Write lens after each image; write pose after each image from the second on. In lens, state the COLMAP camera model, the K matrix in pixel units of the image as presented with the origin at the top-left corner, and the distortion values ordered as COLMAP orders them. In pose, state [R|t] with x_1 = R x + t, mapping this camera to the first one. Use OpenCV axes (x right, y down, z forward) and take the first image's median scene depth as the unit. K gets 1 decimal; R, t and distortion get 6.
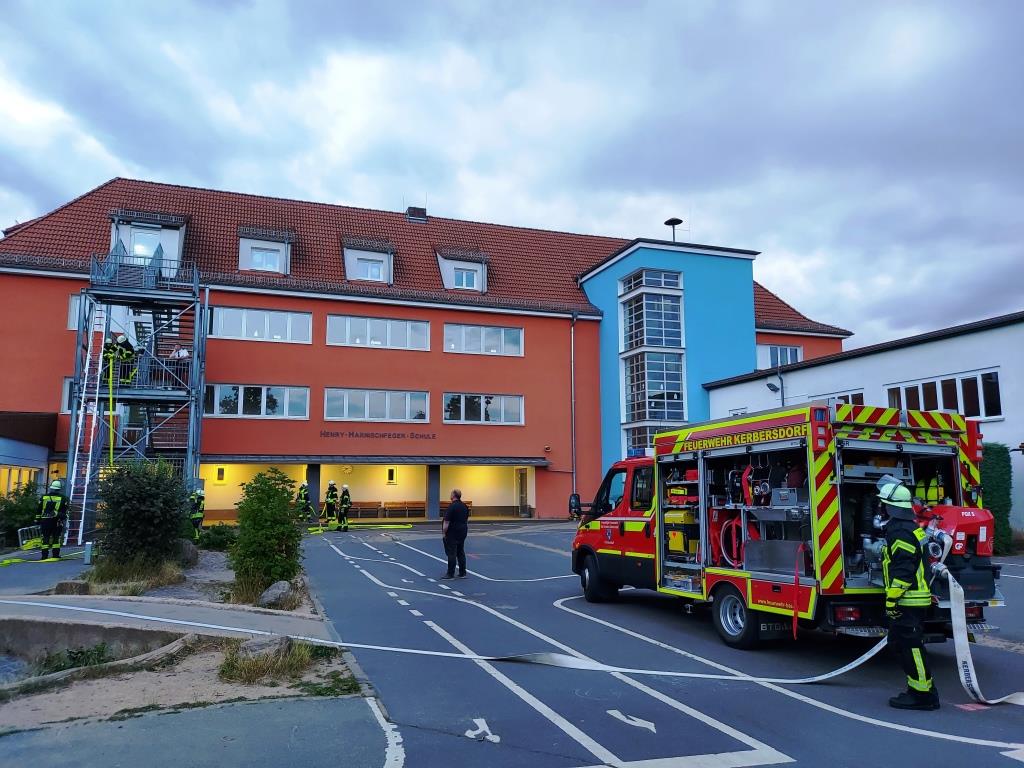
lens RADIAL K [[743.8, 0, 506.0], [0, 743.8, 389.3], [0, 0, 1]] dist [0.070410, -0.059538]
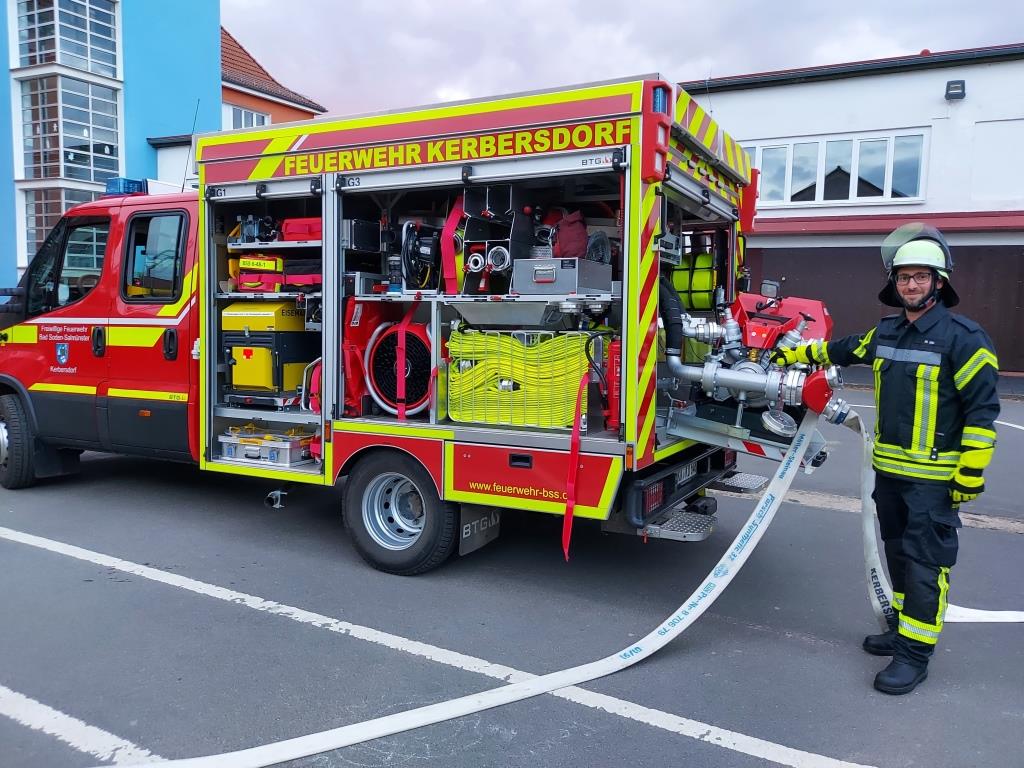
lens RADIAL K [[794.0, 0, 545.2], [0, 794.0, 370.0], [0, 0, 1]] dist [0.054932, -0.038718]
pose [[0.733311, -0.039875, 0.678723, 0.014567], [-0.117779, 0.975735, 0.184576, 0.073619], [-0.669614, -0.215291, 0.710821, 0.426228]]
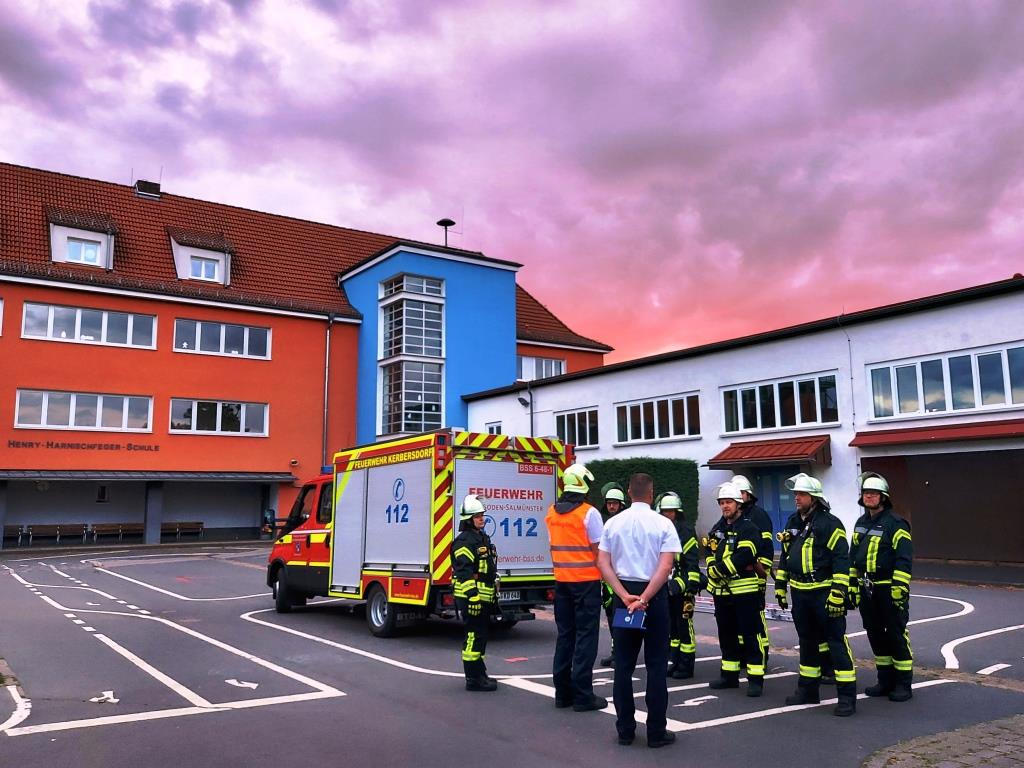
lens RADIAL K [[845.4, 0, 521.0], [0, 845.4, 379.2], [0, 0, 1]] dist [0.086660, -0.116398]
pose [[0.959951, 0.032591, 0.278265, 0.097229], [-0.028086, 0.999402, -0.020161, -0.028113], [-0.278756, 0.011539, 0.960293, -0.252594]]
